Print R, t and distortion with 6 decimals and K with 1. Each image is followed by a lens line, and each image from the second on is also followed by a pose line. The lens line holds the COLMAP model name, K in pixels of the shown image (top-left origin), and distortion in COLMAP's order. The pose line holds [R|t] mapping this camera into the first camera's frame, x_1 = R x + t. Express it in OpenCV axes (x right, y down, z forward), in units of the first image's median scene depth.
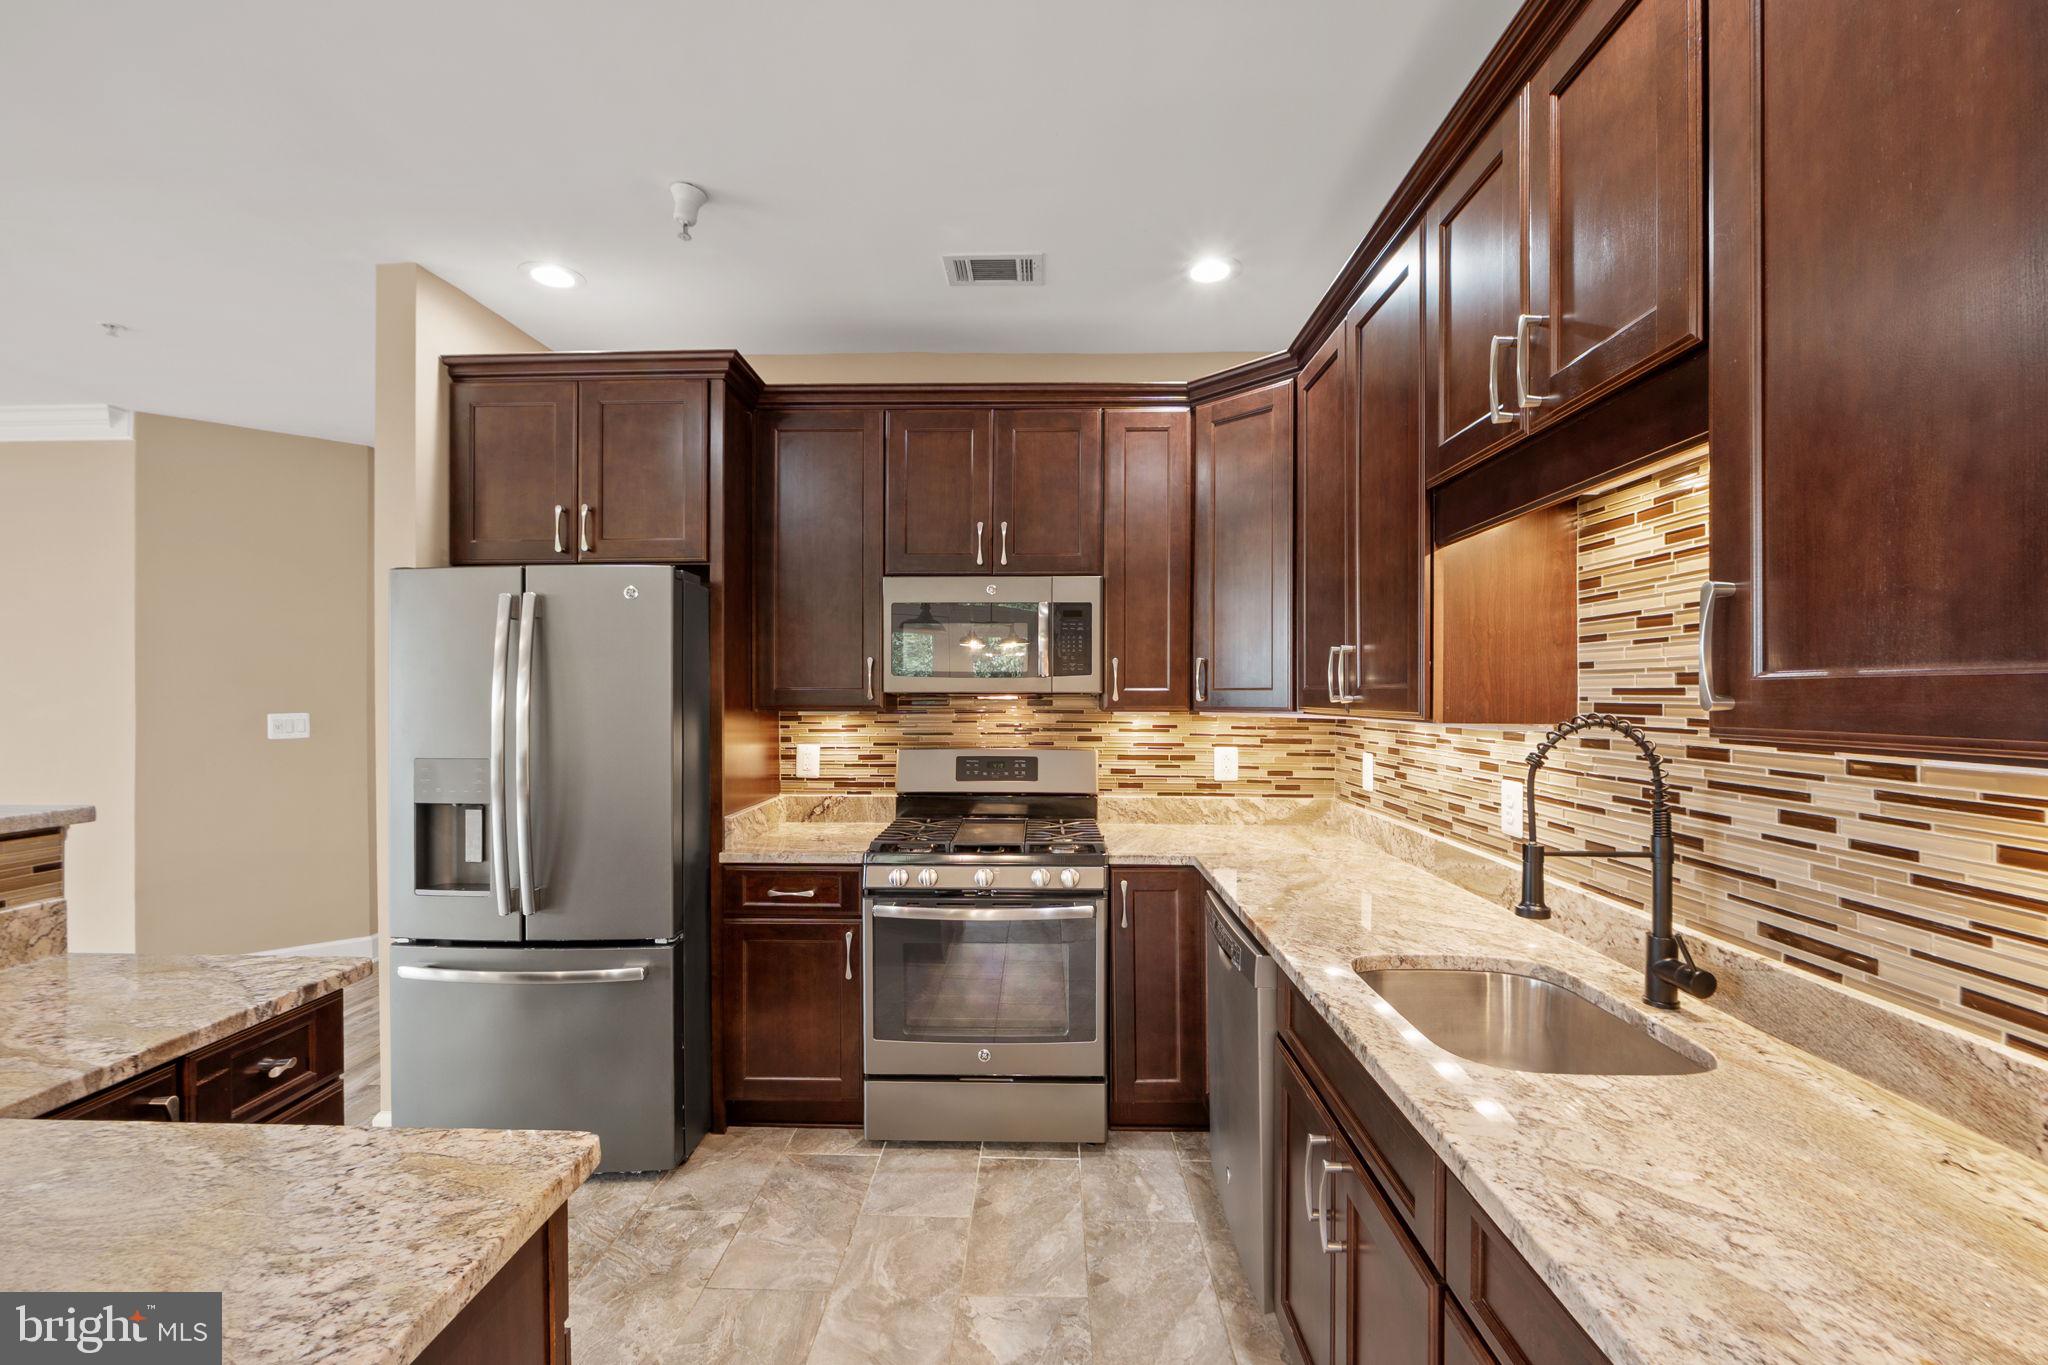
lens RADIAL K [[860.2, 0, 1025.5], [0, 860.2, 691.1], [0, 0, 1]] dist [-0.013407, 0.001611]
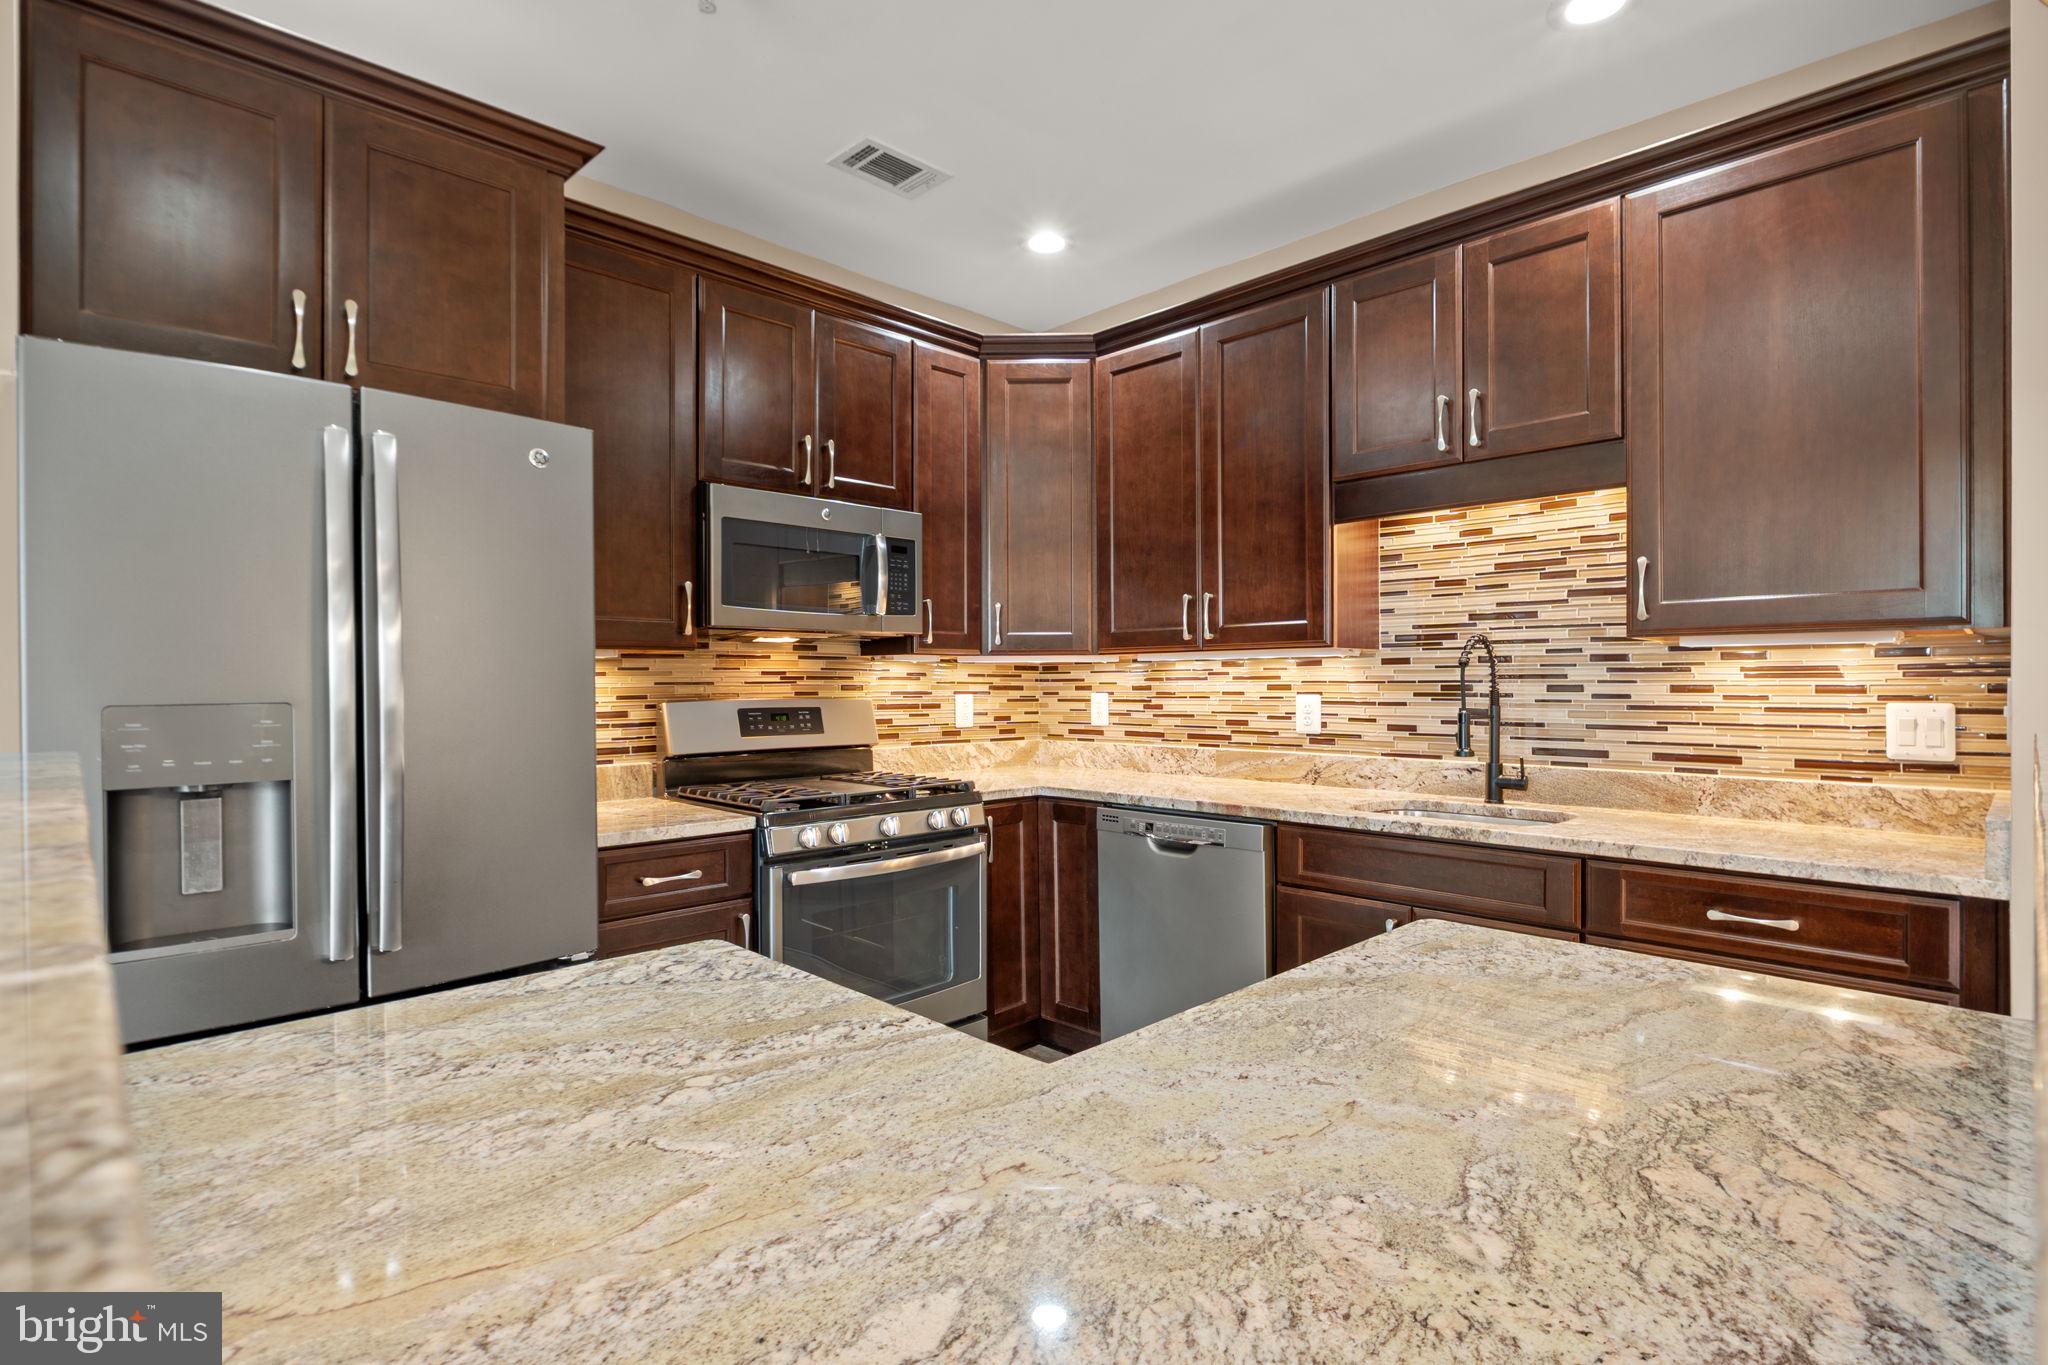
lens RADIAL K [[1008.2, 0, 1027.6], [0, 1008.2, 685.1], [0, 0, 1]] dist [-0.004961, -0.001766]
pose [[0.688888, -0.007341, 0.724830, -0.730598], [0.004289, 0.999972, 0.006051, 0.059022], [-0.724855, -0.001060, 0.688901, 0.147415]]
